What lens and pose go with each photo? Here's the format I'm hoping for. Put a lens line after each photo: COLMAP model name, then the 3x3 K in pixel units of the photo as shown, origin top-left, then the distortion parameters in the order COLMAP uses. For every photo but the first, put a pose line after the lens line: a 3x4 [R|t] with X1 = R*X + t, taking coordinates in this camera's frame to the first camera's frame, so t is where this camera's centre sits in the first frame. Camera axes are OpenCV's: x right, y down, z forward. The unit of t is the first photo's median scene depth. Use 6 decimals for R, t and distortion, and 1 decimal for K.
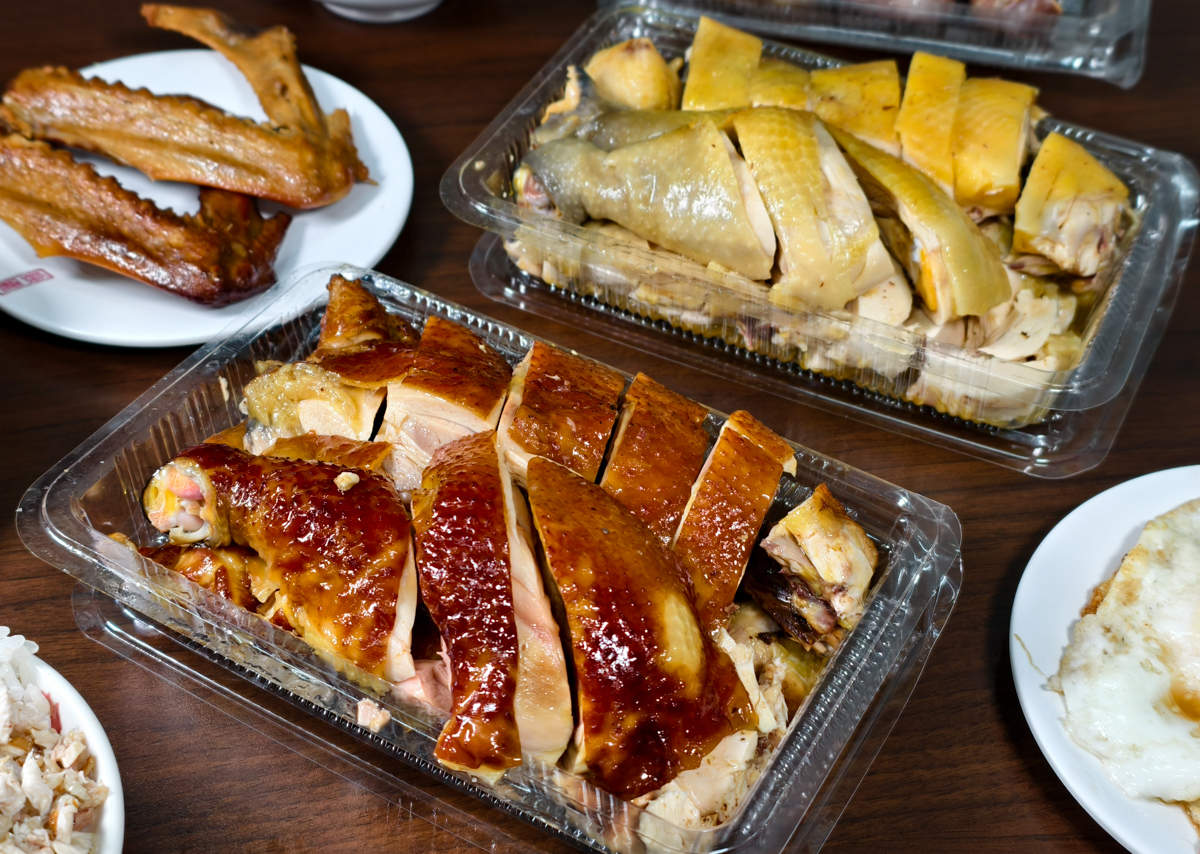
lens RADIAL K [[1863.0, 0, 602.4], [0, 1863.0, 388.1], [0, 0, 1]] dist [0.067812, -0.086884]
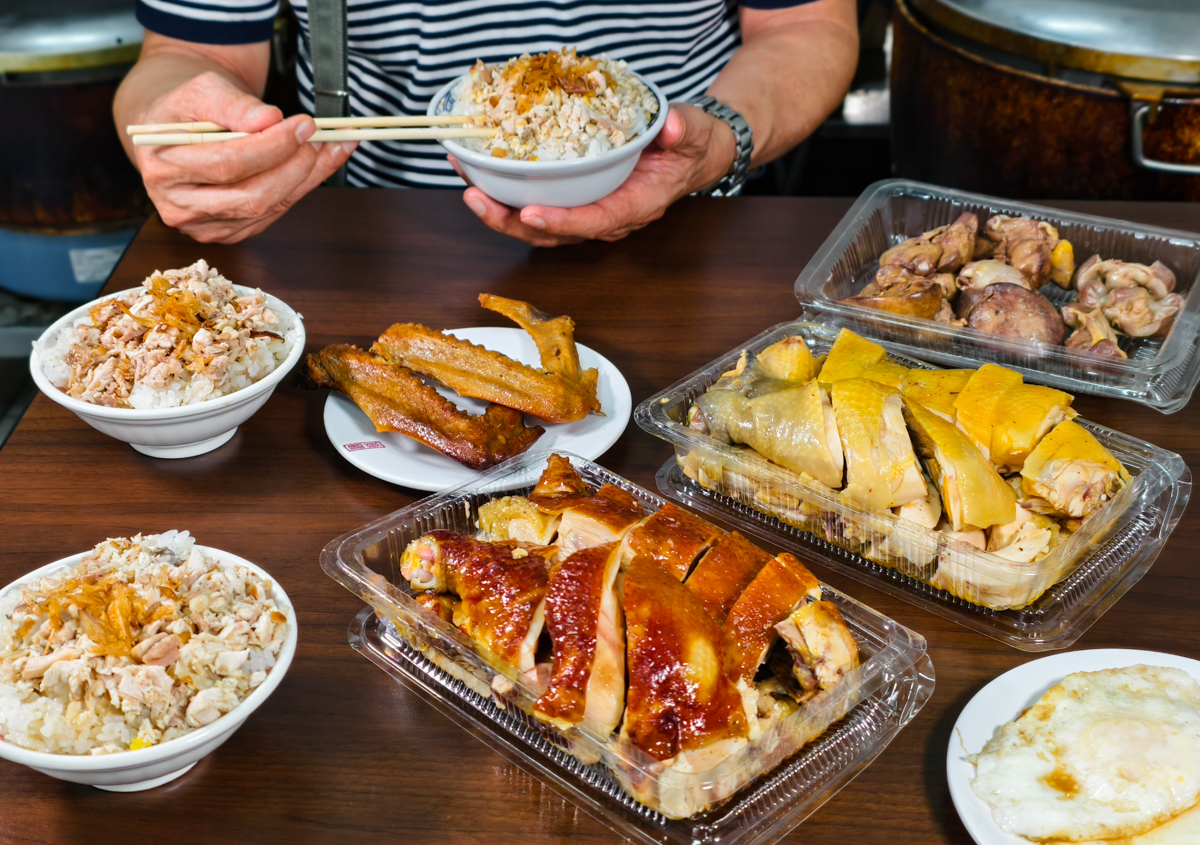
lens RADIAL K [[1773.5, 0, 600.0], [0, 1773.5, 422.5], [0, 0, 1]] dist [0.050747, 0.008288]
pose [[0.966483, 0.099702, -0.236581, 0.229530], [-0.149153, 0.968100, -0.201337, 0.197873], [0.208960, 0.229875, 0.950522, -0.365014]]
